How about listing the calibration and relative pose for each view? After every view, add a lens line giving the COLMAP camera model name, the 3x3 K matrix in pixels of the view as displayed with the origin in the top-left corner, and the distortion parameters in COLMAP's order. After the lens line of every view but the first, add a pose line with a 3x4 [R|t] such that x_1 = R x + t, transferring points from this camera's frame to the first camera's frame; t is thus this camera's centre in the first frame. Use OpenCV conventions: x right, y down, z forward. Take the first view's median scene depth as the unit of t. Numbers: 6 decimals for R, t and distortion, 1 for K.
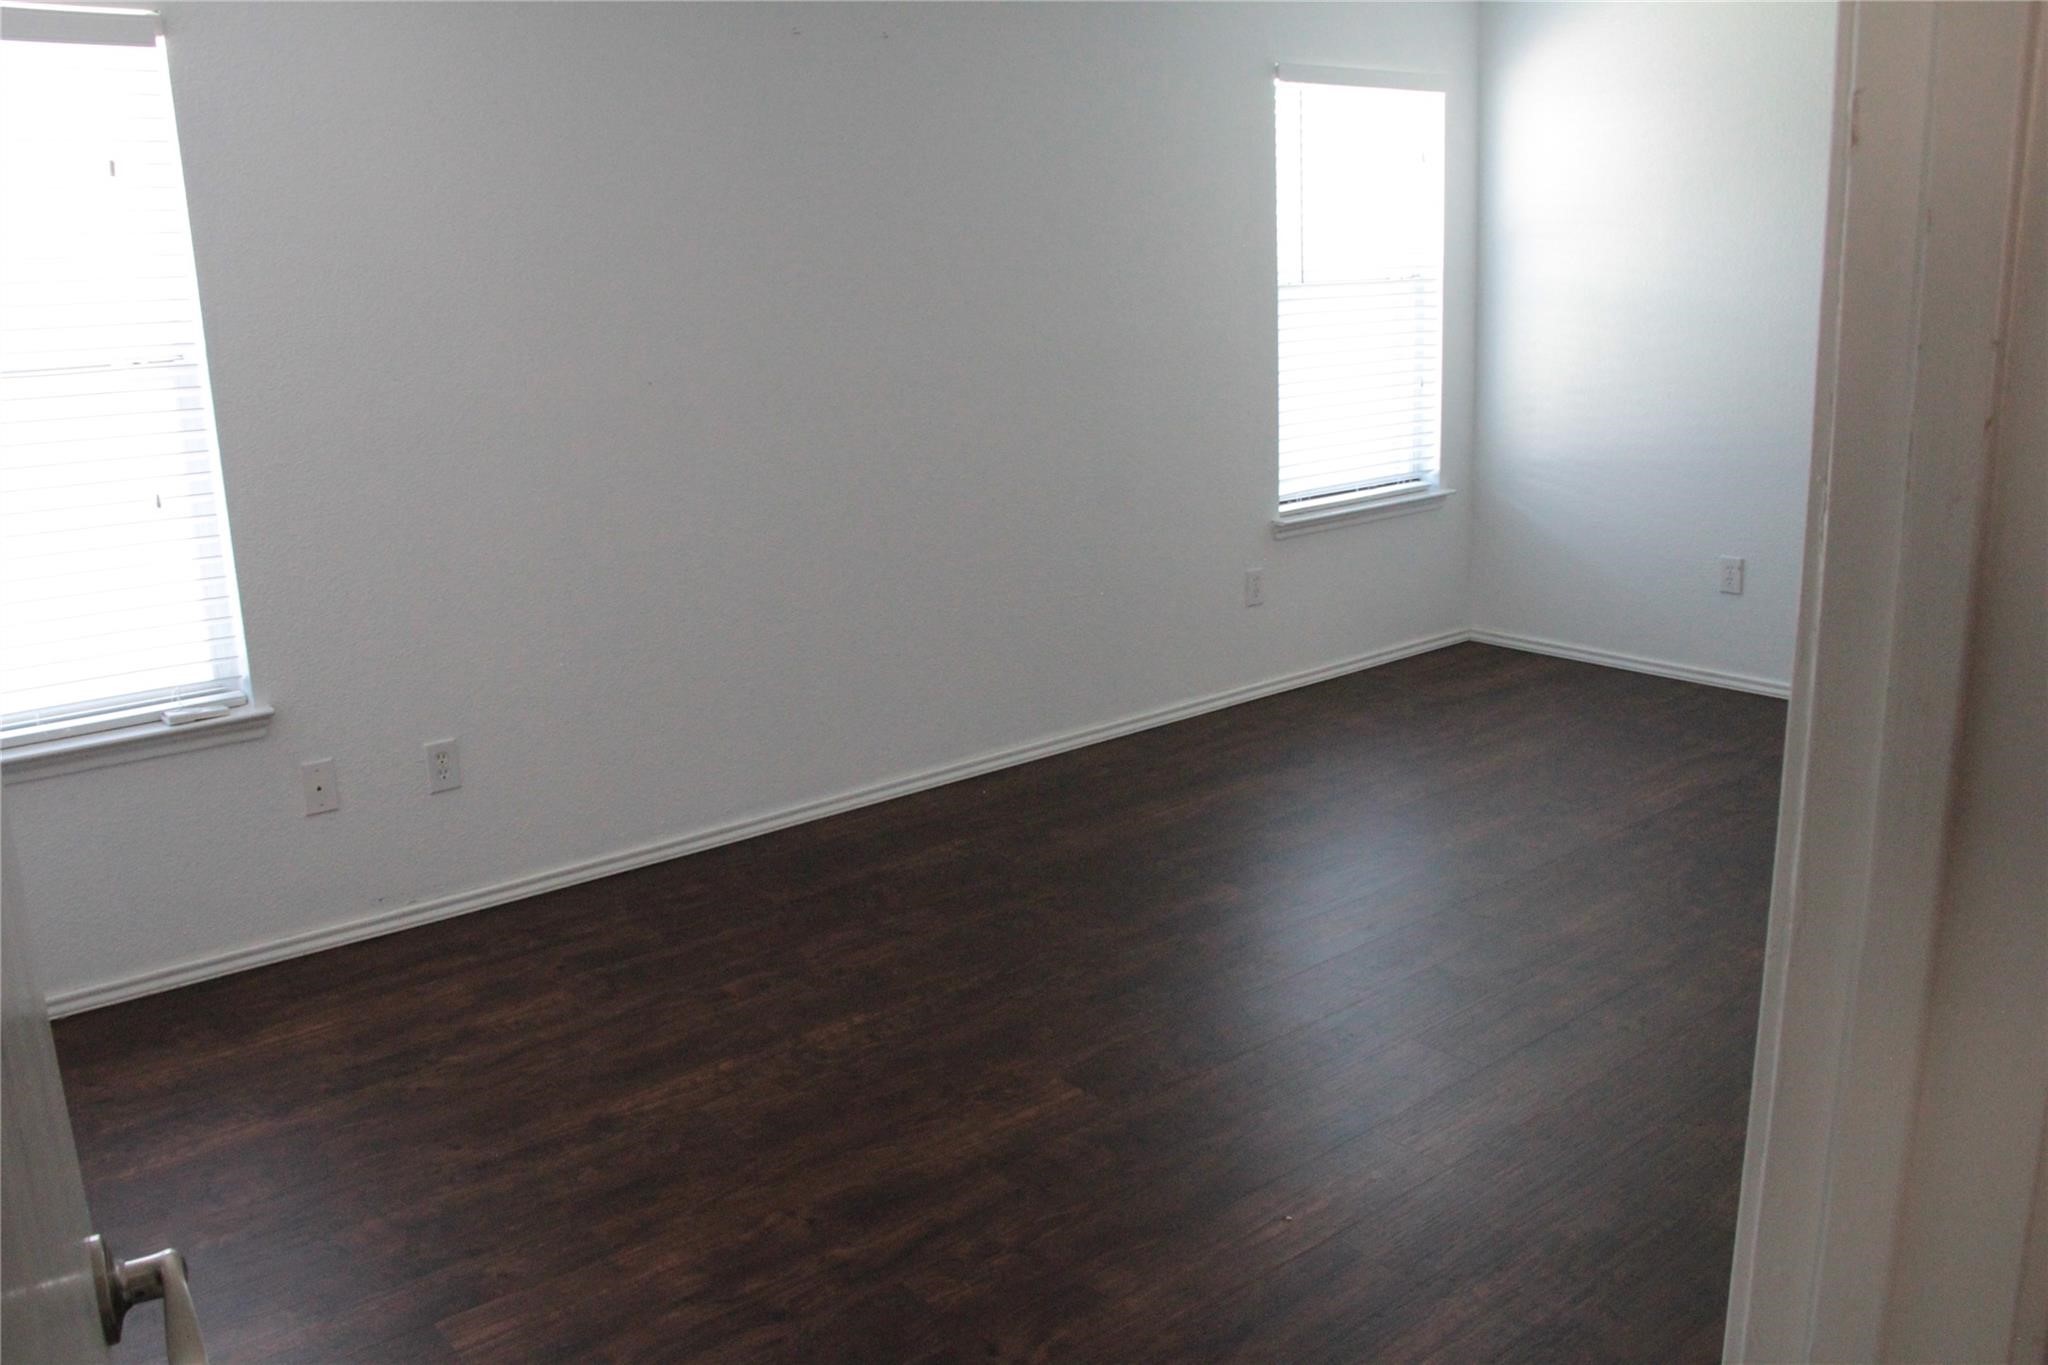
lens RADIAL K [[1709.6, 0, 1018.9], [0, 1709.6, 703.6], [0, 0, 1]] dist [-0.172077, 0.145379]
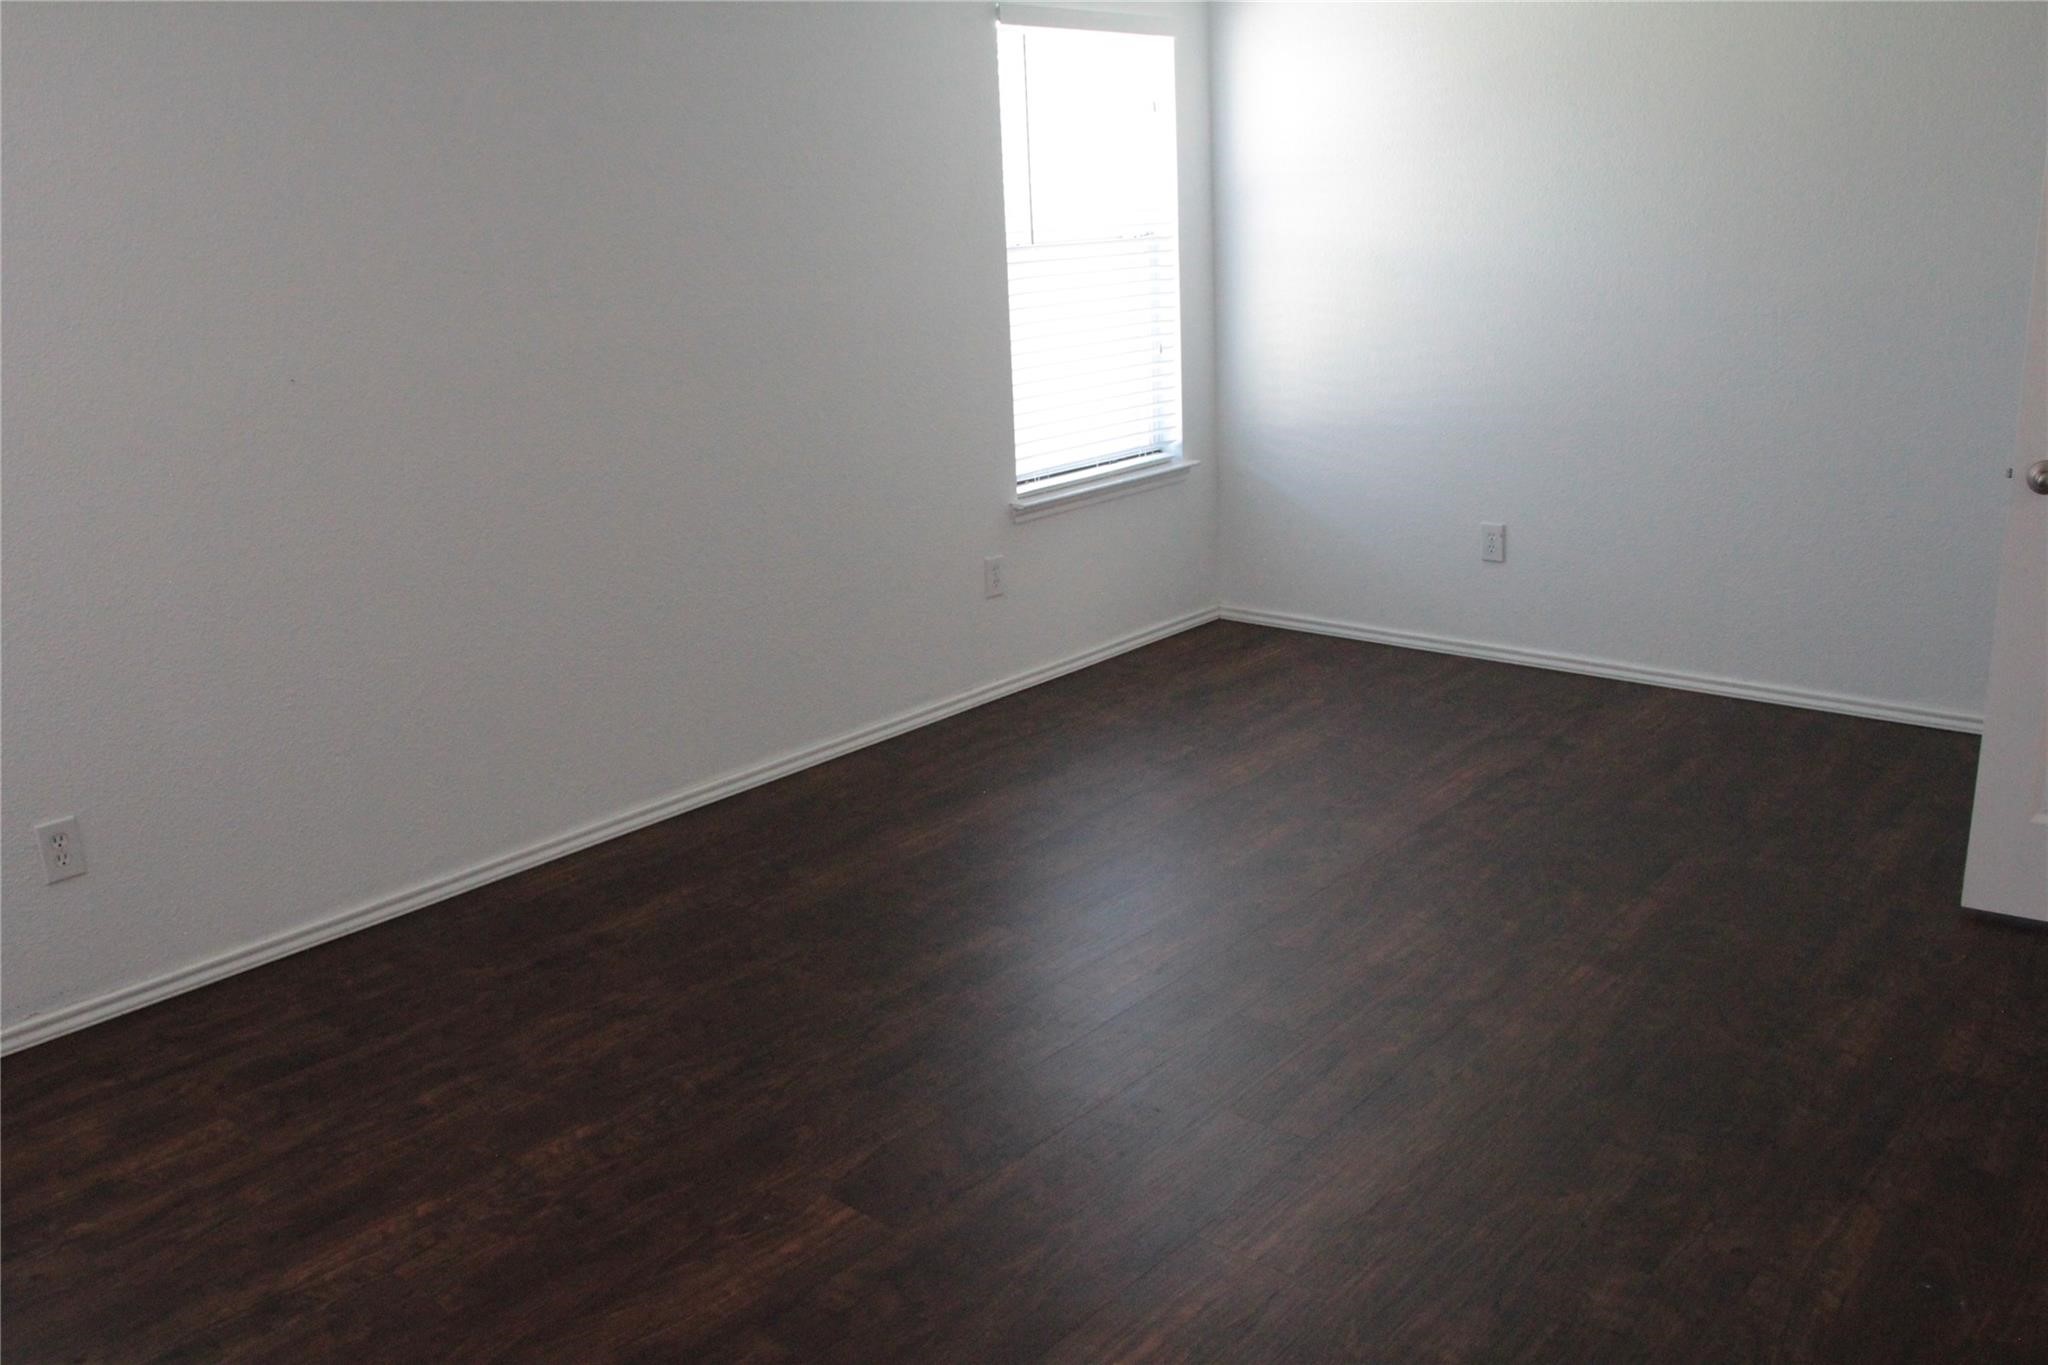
lens RADIAL K [[1709.6, 0, 1018.9], [0, 1709.6, 703.6], [0, 0, 1]] dist [-0.172077, 0.145379]
pose [[0.985113, -0.053707, 0.163303, -0.004428], [0.050199, 0.998413, 0.025534, -0.034898], [-0.164415, -0.016956, 0.986245, 0.132198]]
